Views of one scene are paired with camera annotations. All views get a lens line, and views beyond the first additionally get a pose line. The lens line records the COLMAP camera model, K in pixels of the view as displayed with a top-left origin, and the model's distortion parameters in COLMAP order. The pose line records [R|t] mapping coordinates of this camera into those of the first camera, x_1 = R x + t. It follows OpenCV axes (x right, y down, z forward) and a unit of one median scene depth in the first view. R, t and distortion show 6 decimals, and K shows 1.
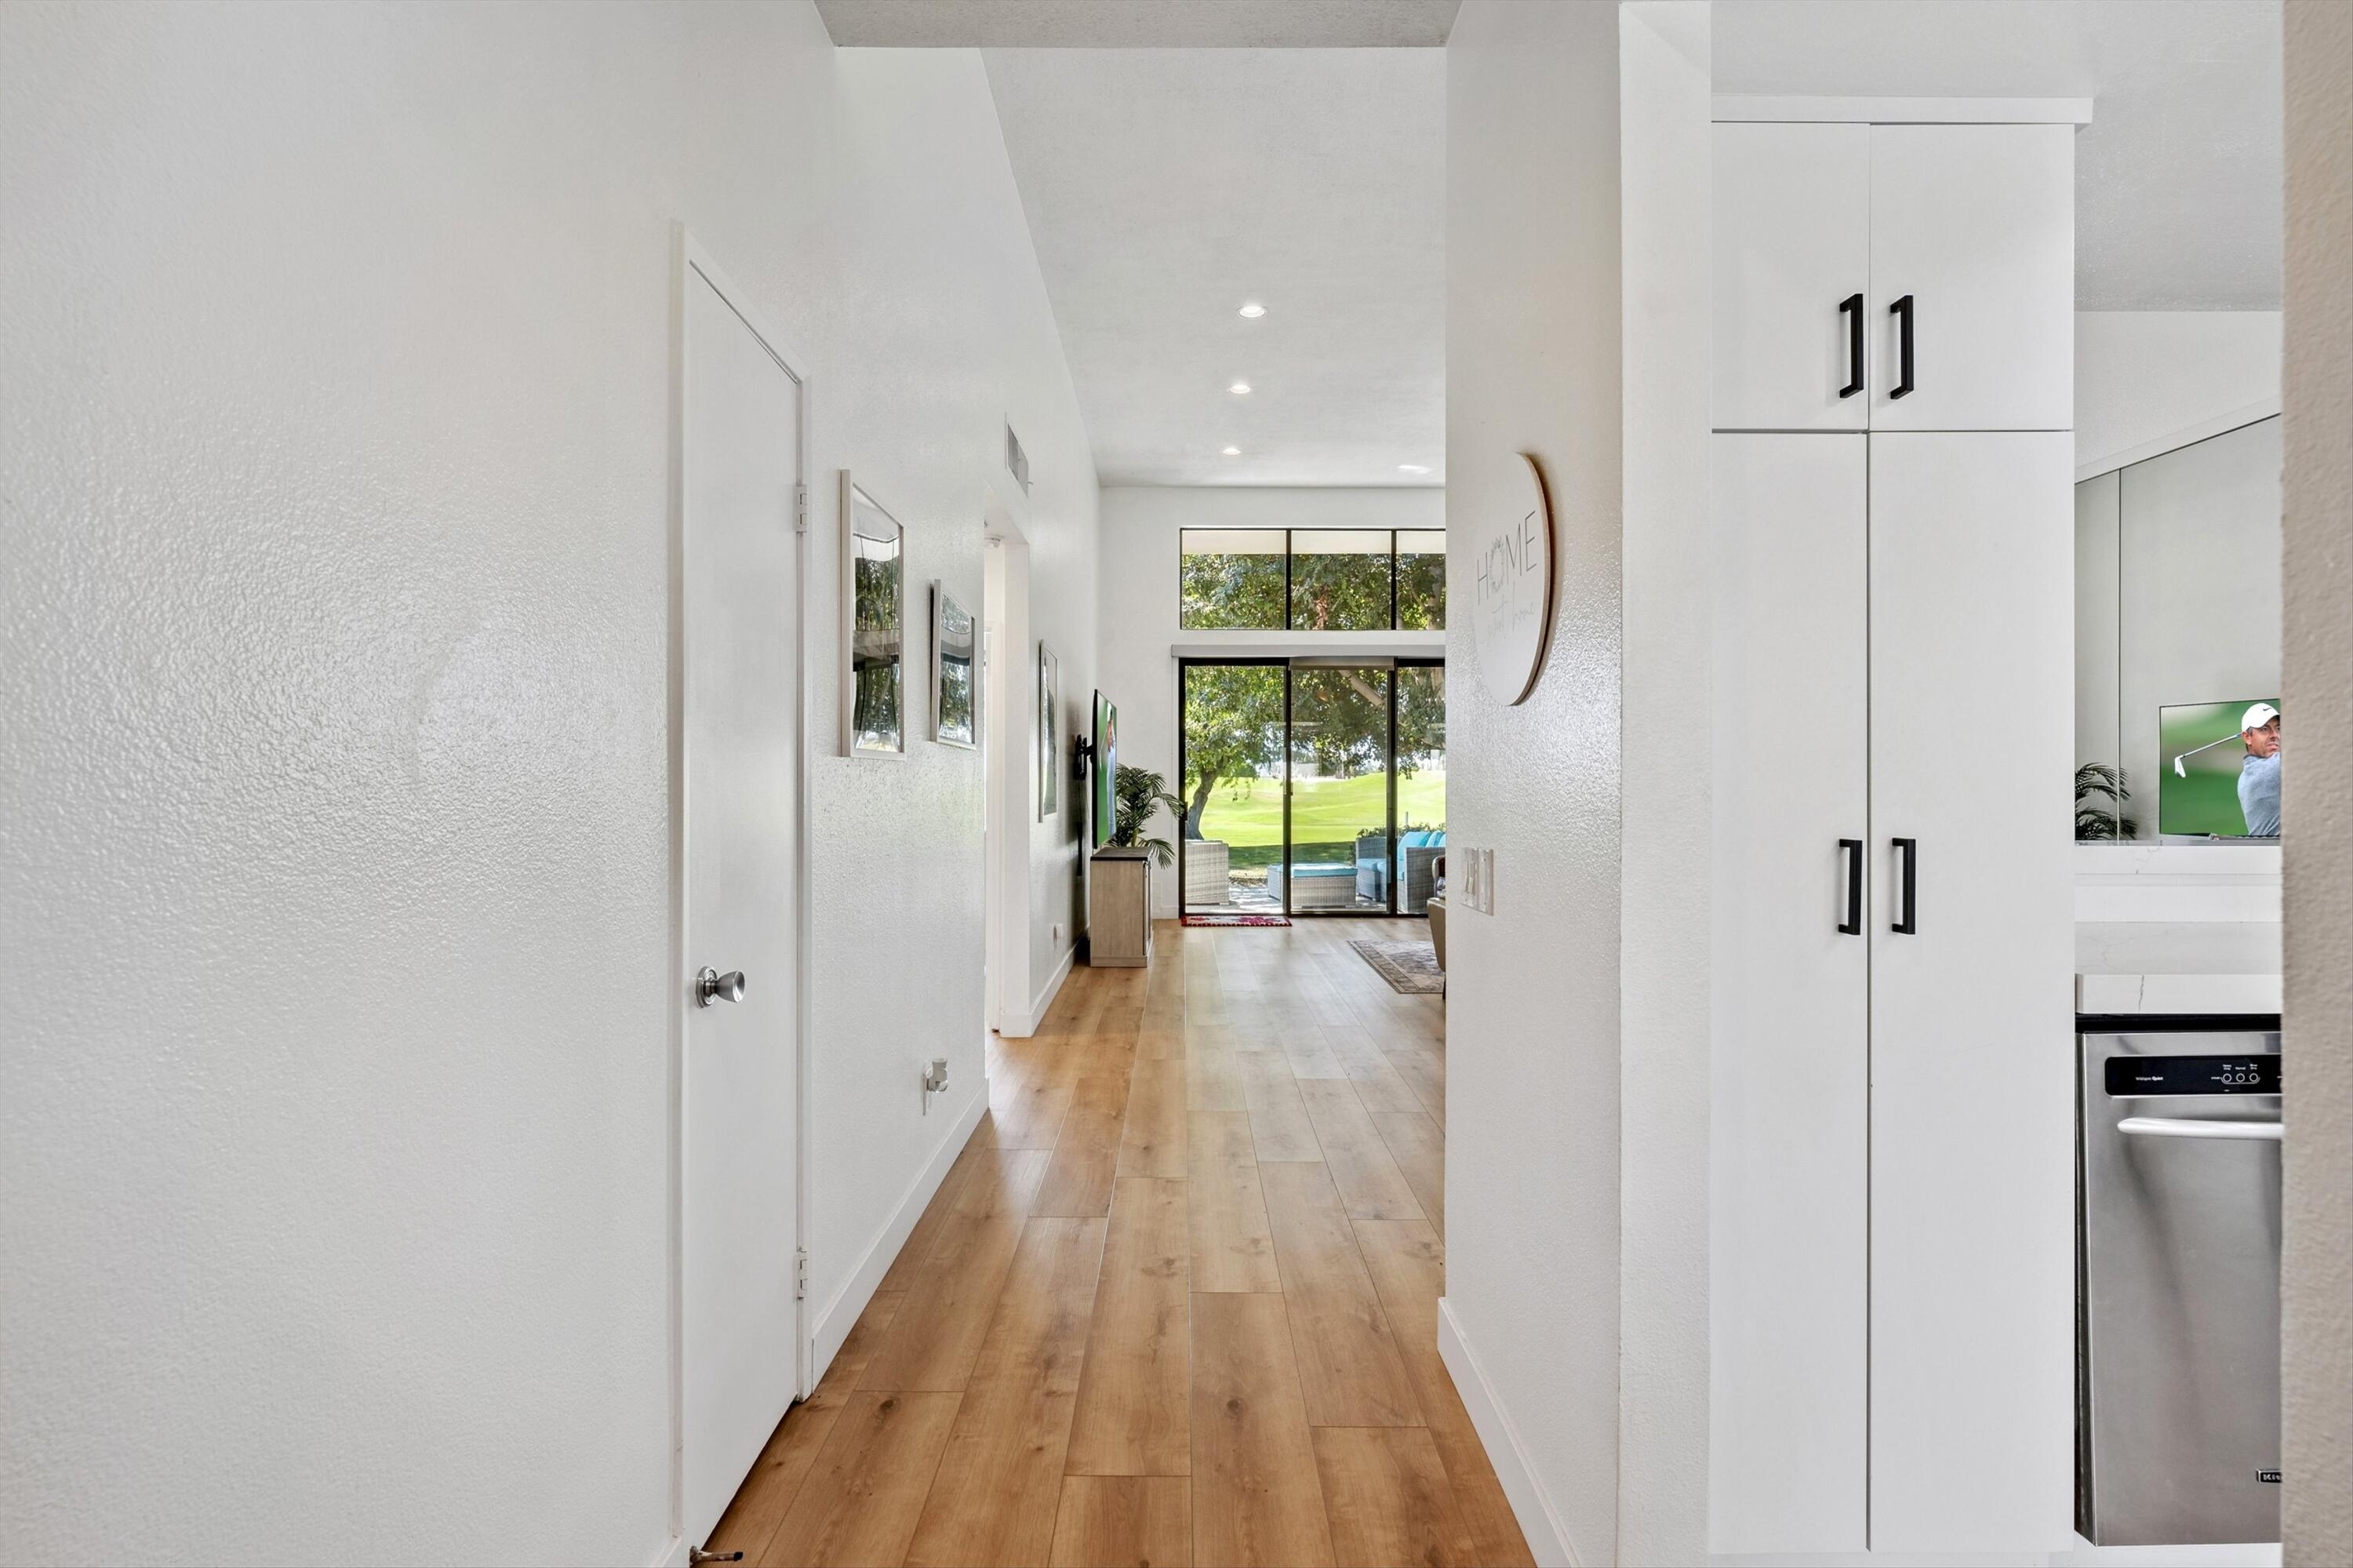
lens RADIAL K [[1035.6, 0, 1190.7], [0, 1035.6, 790.1], [0, 0, 1]] dist [-0.001852, 0.000001]
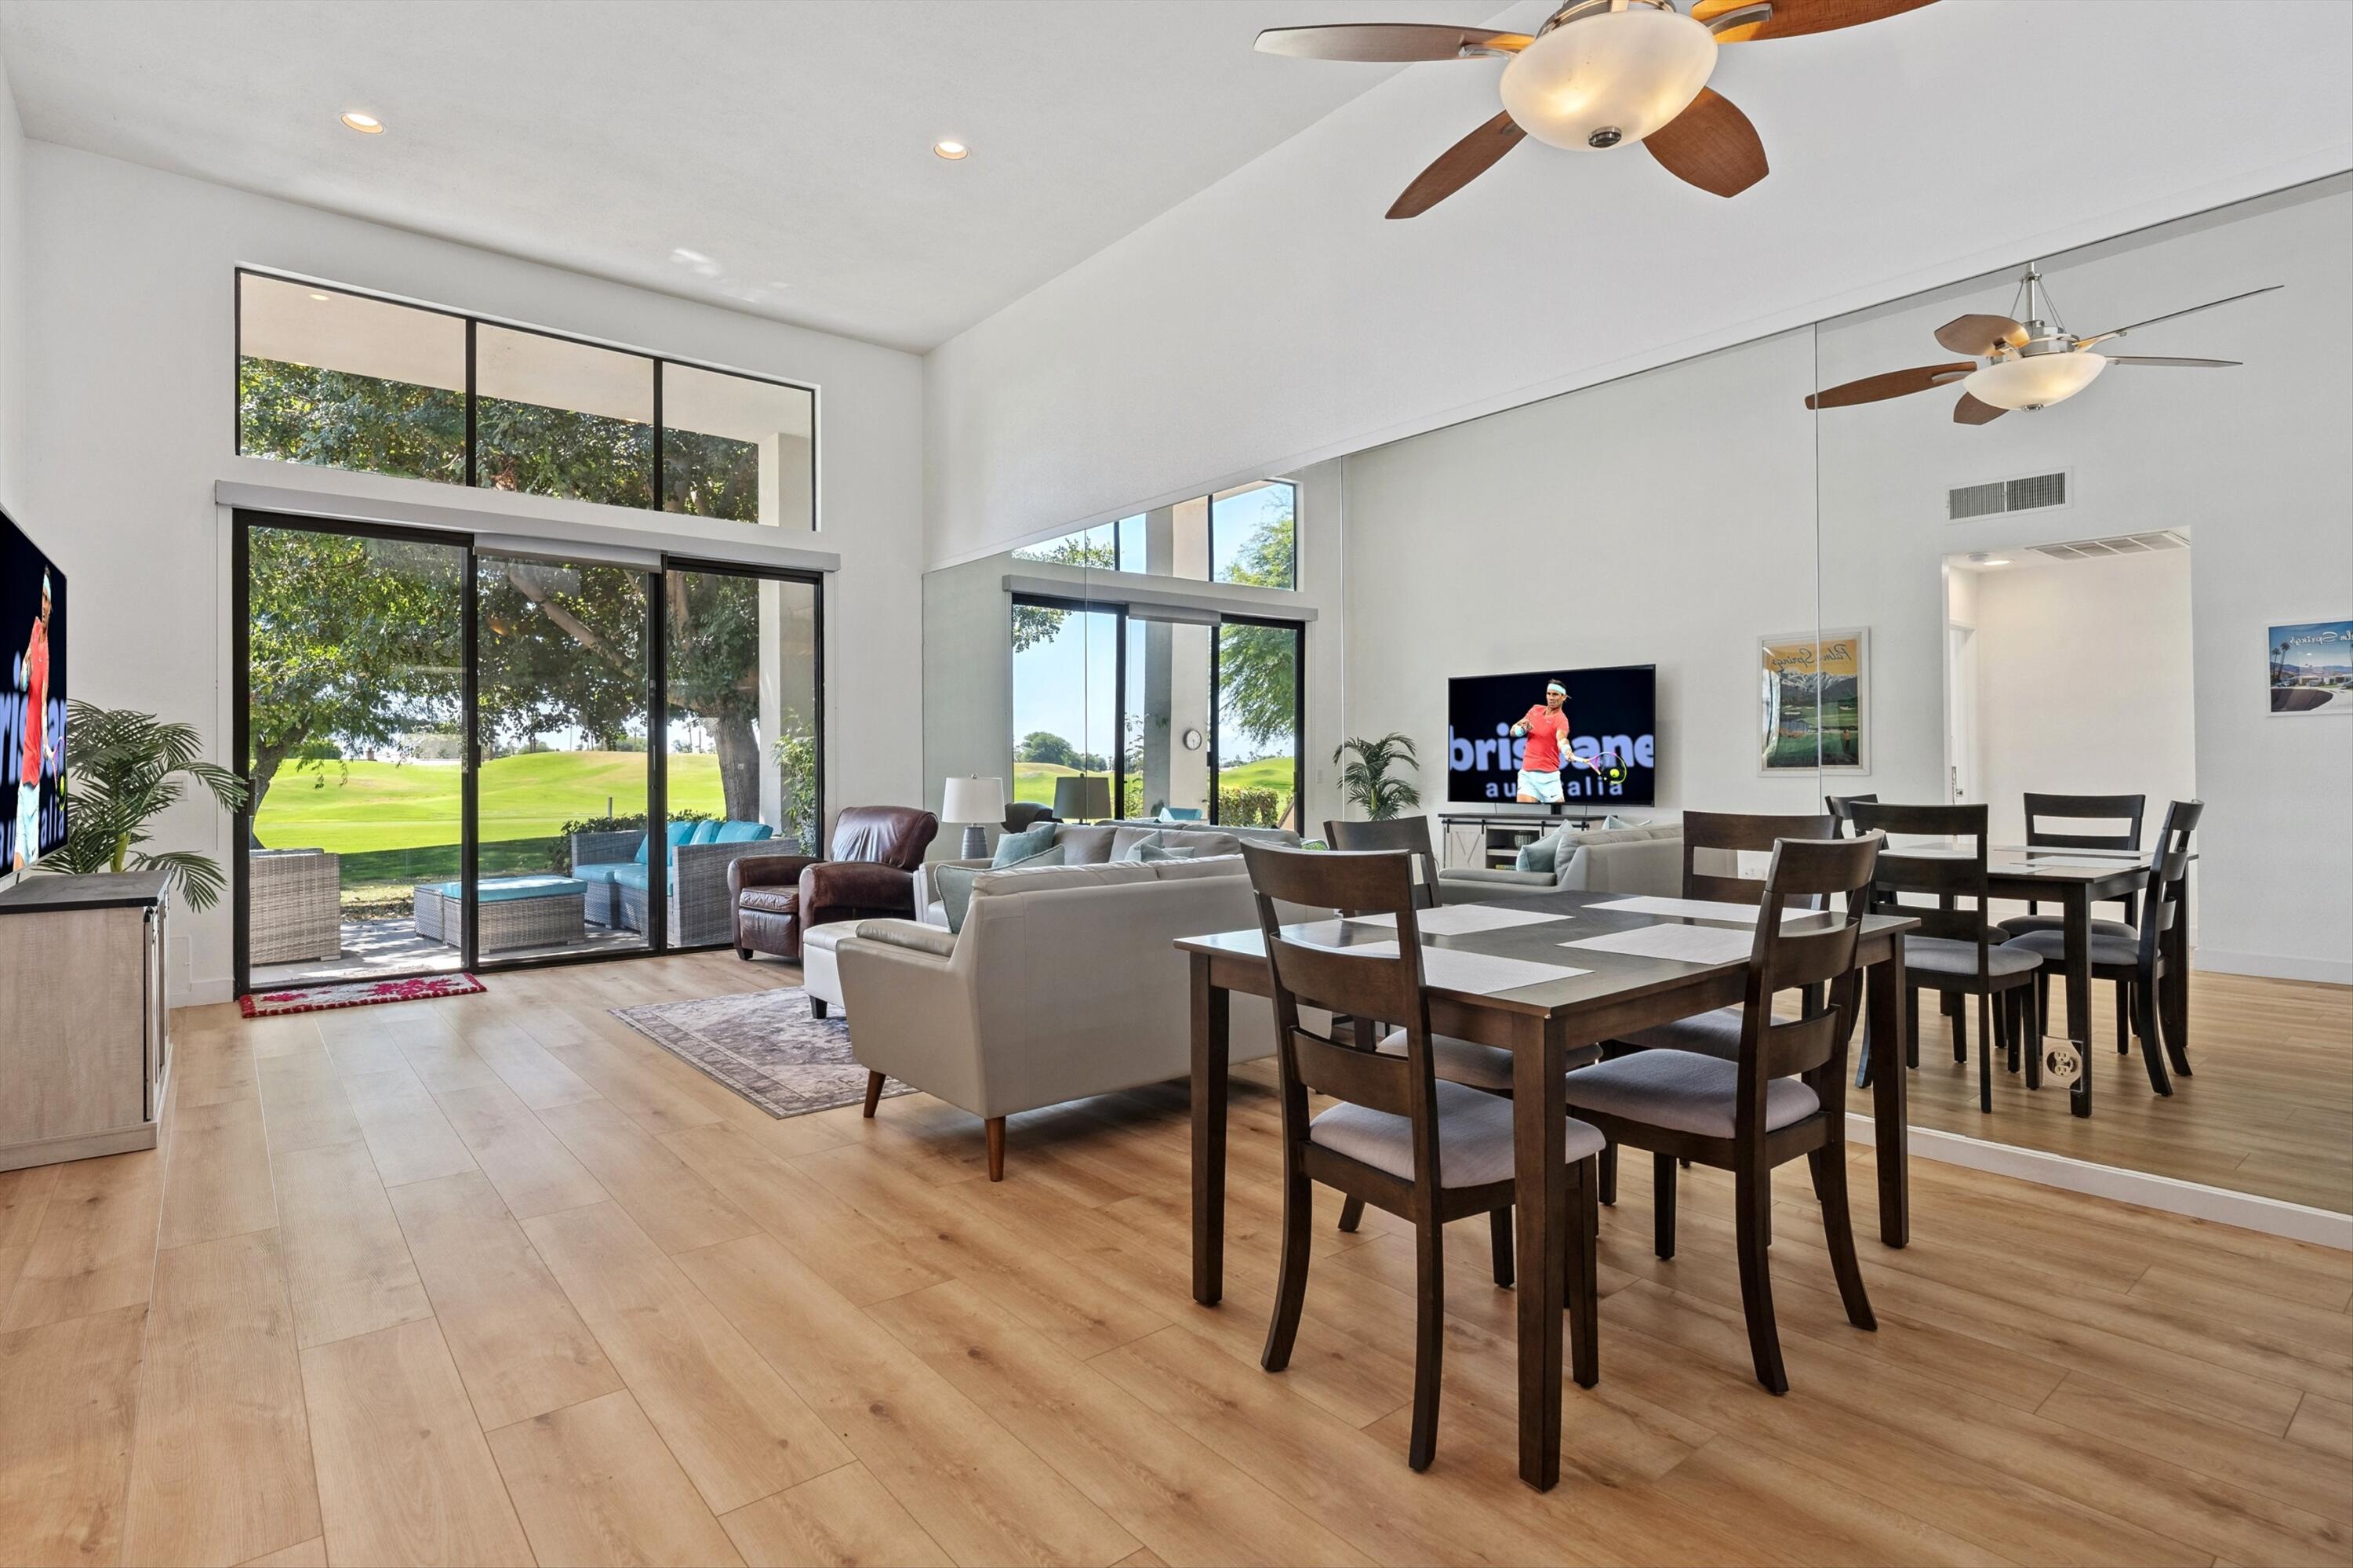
lens RADIAL K [[1142.3, 0, 1166.1], [0, 1142.3, 765.2], [0, 0, 1]] dist [-0.003826, 0.001231]
pose [[0.774156, -0.001322, 0.632994, -0.011277], [0.005436, 0.999975, -0.004560, 0.009078], [-0.632972, 0.006971, 0.774143, 0.247680]]
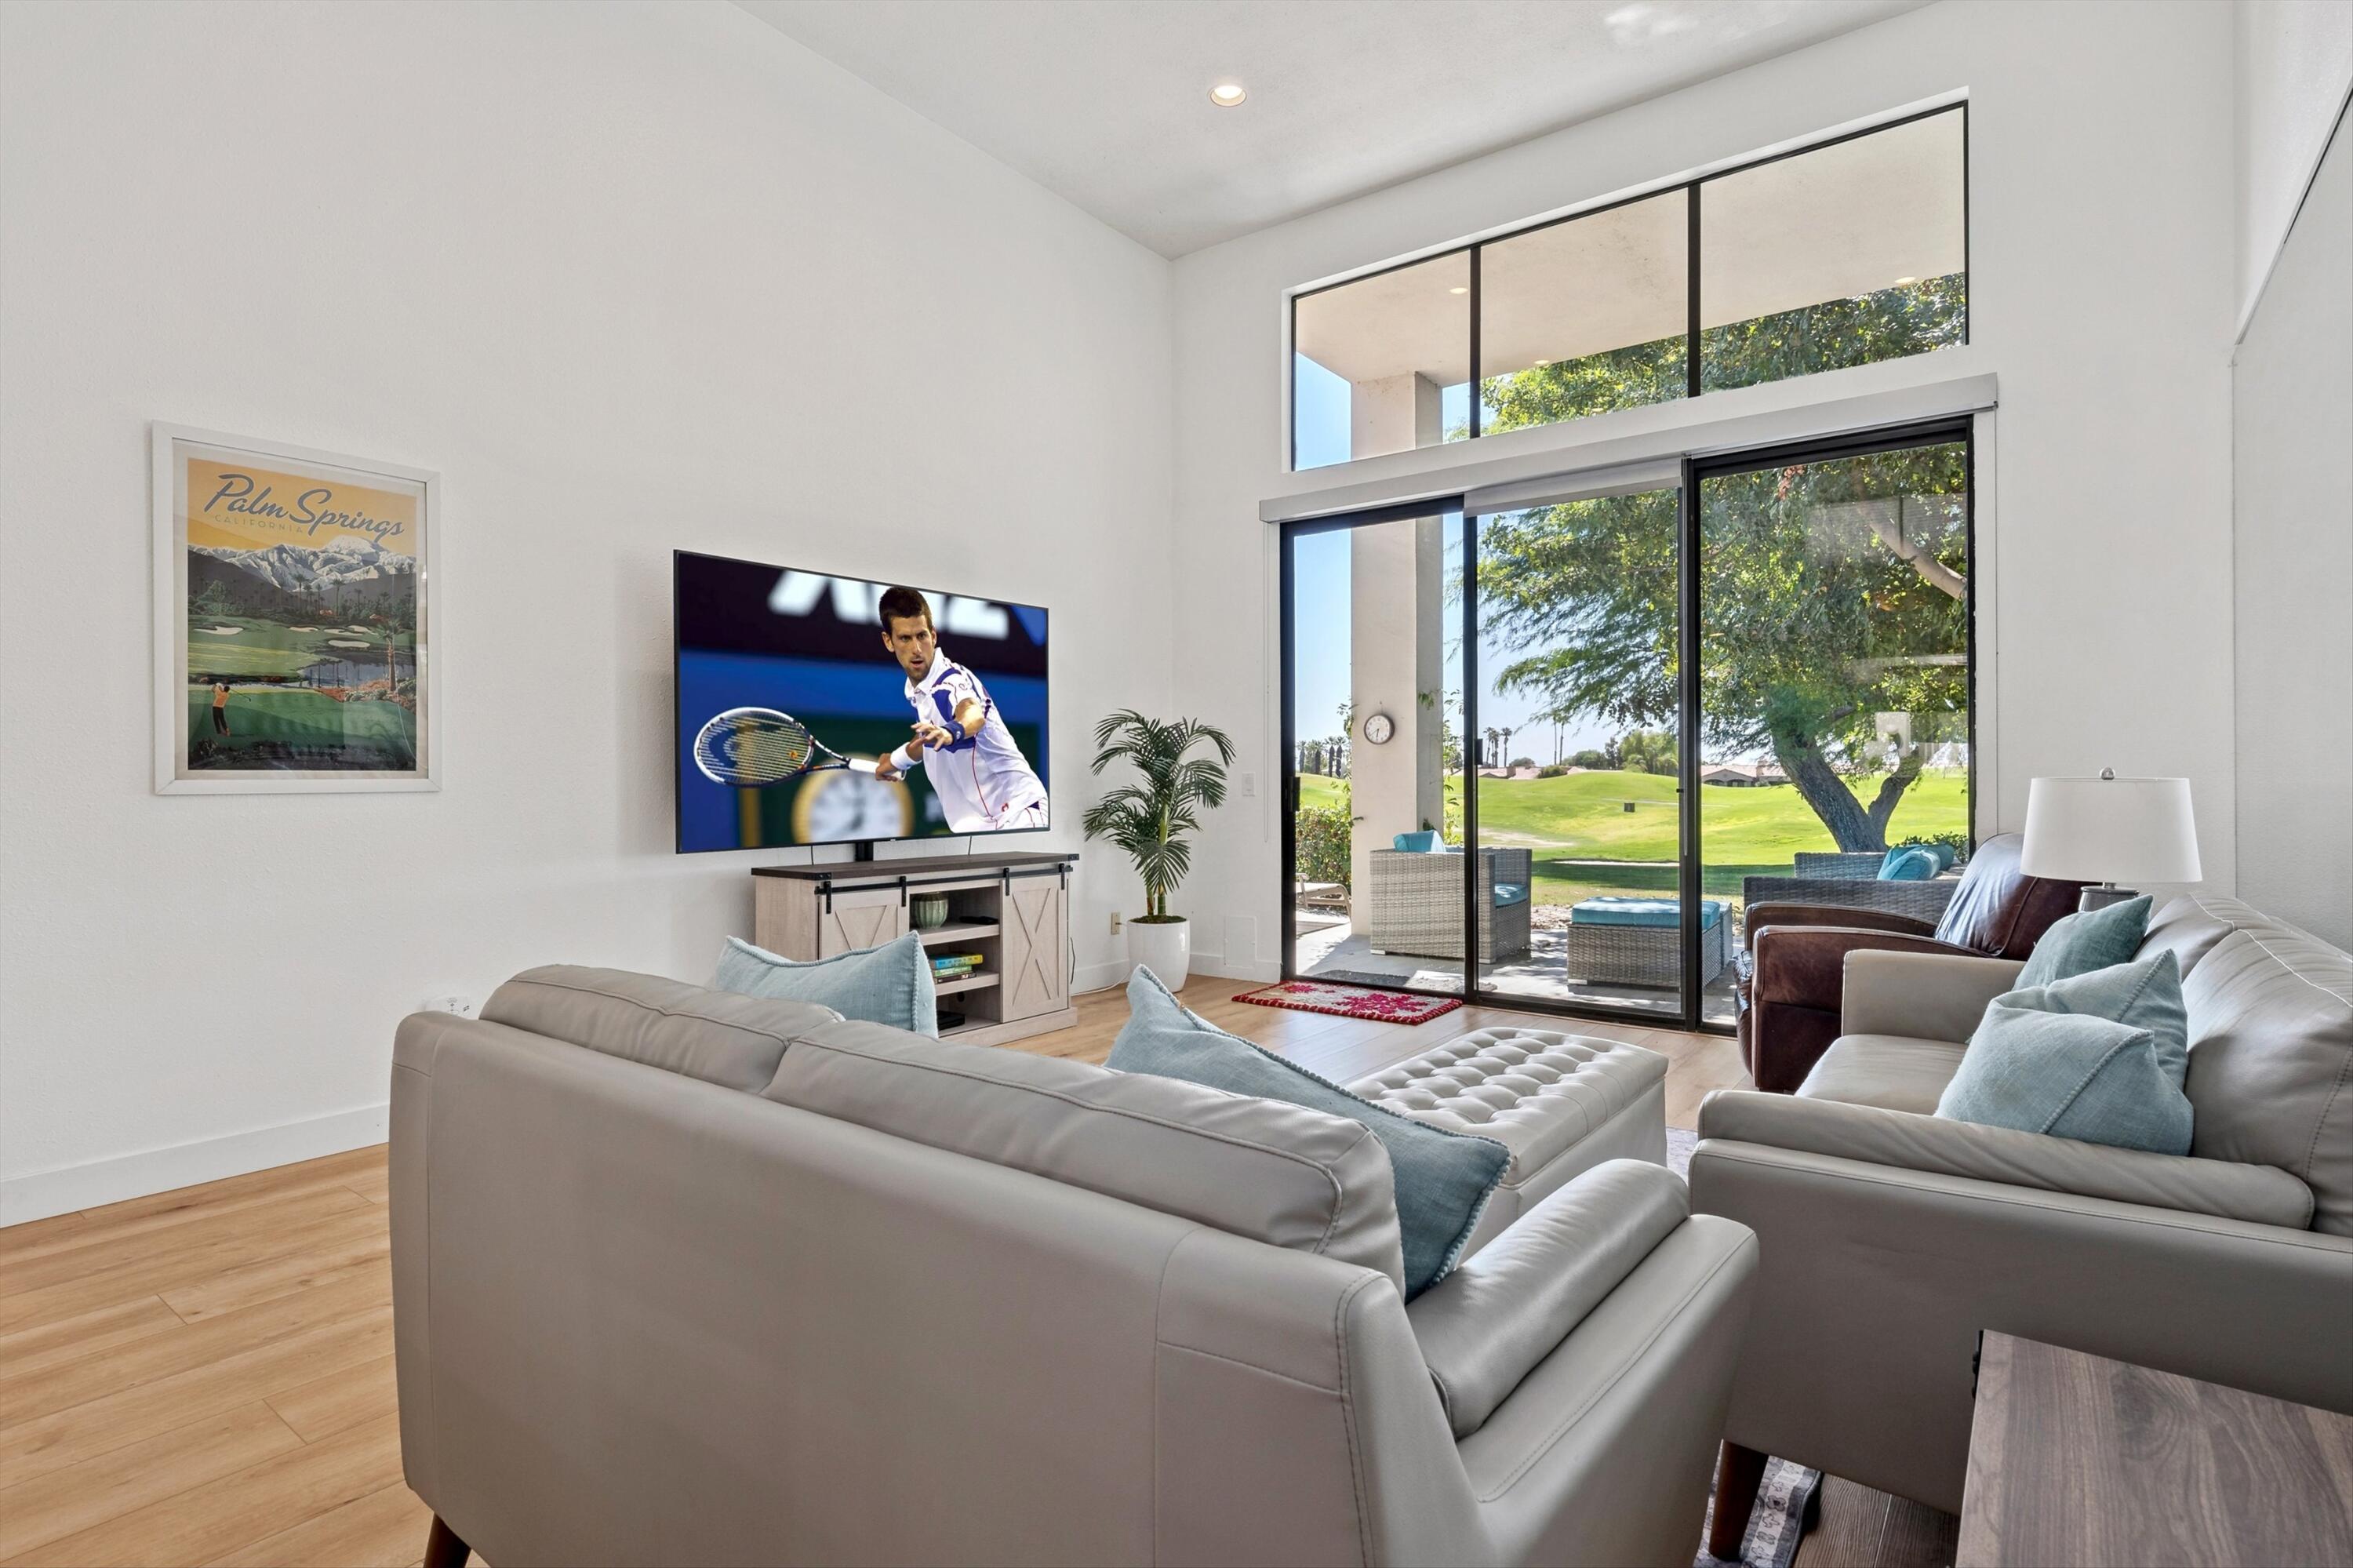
lens RADIAL K [[1142.3, 0, 1189.1], [0, 1142.3, 788.3], [0, 0, 1]] dist [-0.003826, 0.001231]
pose [[0.798118, 0.006291, -0.602468, 0.329105], [-0.002422, 0.999971, 0.007234, 0.014362], [0.602496, -0.004315, 0.798110, 0.466262]]
